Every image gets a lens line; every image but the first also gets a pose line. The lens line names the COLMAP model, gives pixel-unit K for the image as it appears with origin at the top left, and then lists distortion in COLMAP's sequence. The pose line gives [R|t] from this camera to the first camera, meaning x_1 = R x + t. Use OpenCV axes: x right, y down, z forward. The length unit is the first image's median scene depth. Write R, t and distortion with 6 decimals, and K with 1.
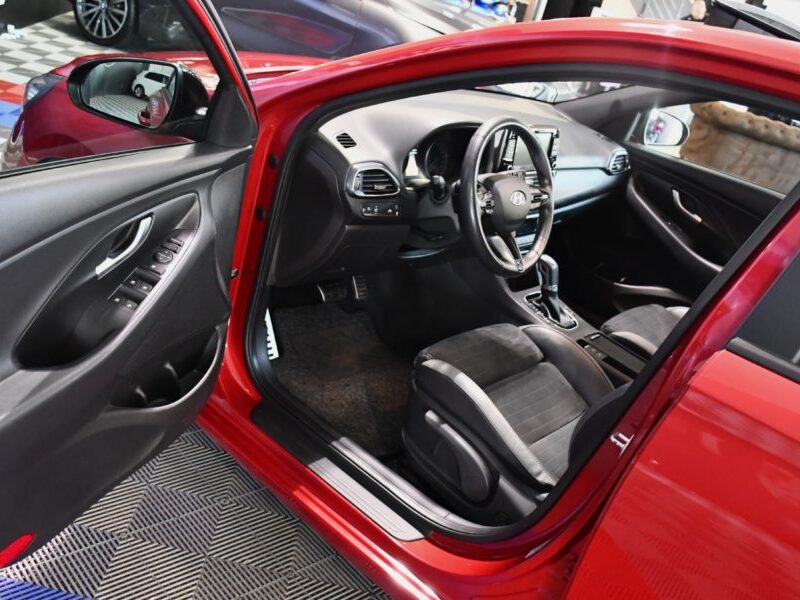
lens RADIAL K [[905.8, 0, 390.7], [0, 905.8, 298.7], [0, 0, 1]] dist [-0.139167, 0.064616]
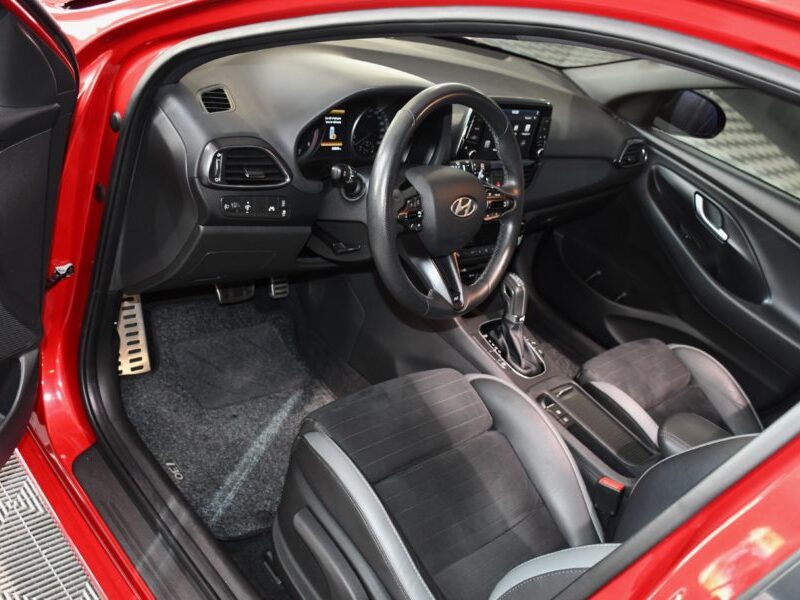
lens RADIAL K [[816.6, 0, 400.0], [0, 816.6, 300.0], [0, 0, 1]] dist [-0.079652, -0.390518]
pose [[0.994114, 0.103536, -0.031904, 0.105025], [-0.100047, 0.990306, 0.096351, -0.083870], [0.041571, -0.092592, 0.994836, 0.330436]]
